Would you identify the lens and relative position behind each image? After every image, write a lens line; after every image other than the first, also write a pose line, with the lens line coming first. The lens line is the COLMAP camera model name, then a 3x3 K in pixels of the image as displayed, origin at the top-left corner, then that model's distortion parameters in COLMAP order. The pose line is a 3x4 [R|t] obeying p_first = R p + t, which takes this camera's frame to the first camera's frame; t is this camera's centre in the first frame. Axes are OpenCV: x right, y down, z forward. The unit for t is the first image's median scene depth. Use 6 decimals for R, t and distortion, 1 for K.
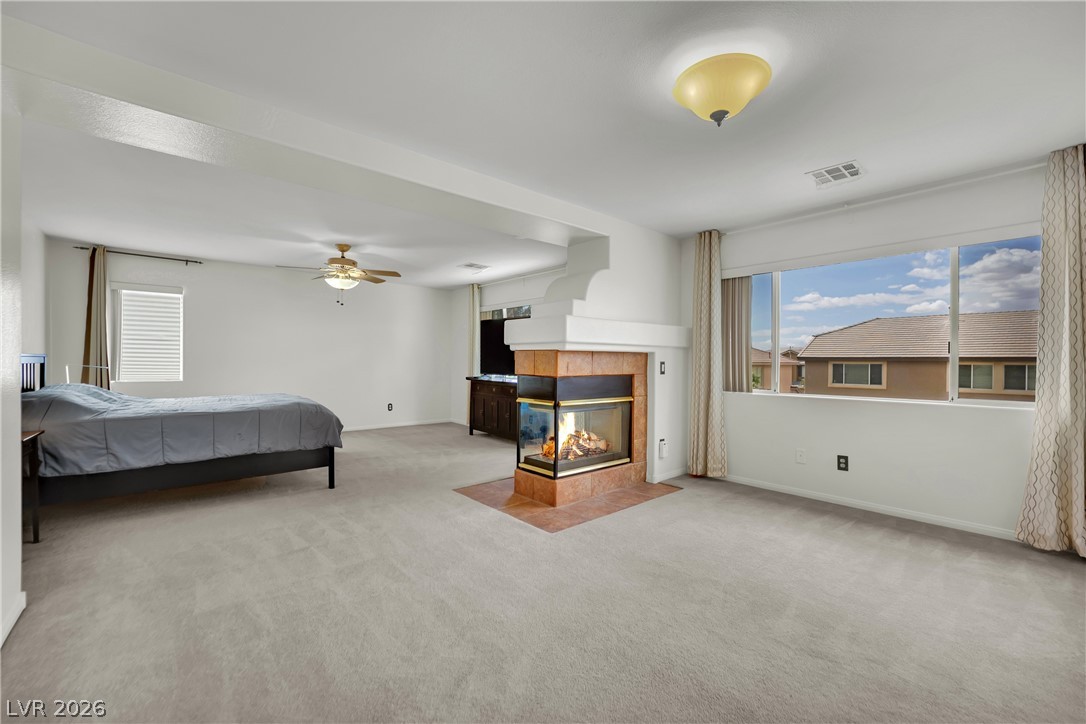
lens RADIAL K [[462.4, 0, 542.6], [0, 462.4, 368.8], [0, 0, 1]] dist [-0.002696, 0.002147]
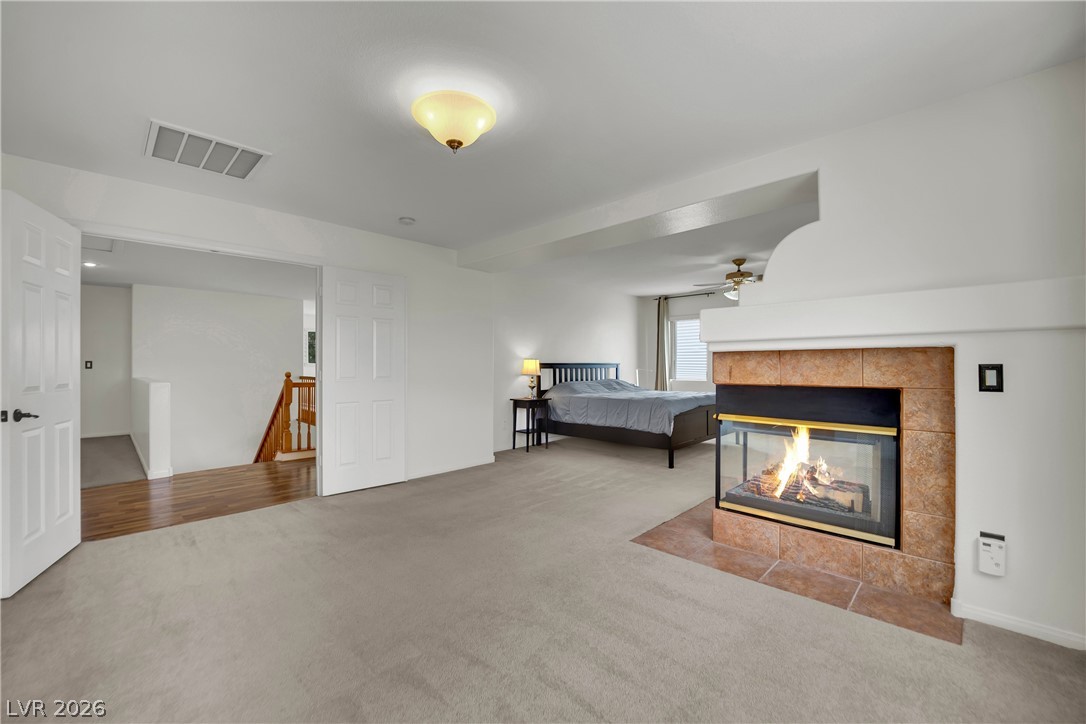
lens RADIAL K [[462.4, 0, 547.3], [0, 462.4, 367.5], [0, 0, 1]] dist [-0.002696, 0.002147]
pose [[0.059514, -0.000039, -0.998227, 0.716128], [-0.015033, 0.999887, -0.000935, -0.005557], [0.998114, 0.015062, 0.059506, 0.553288]]
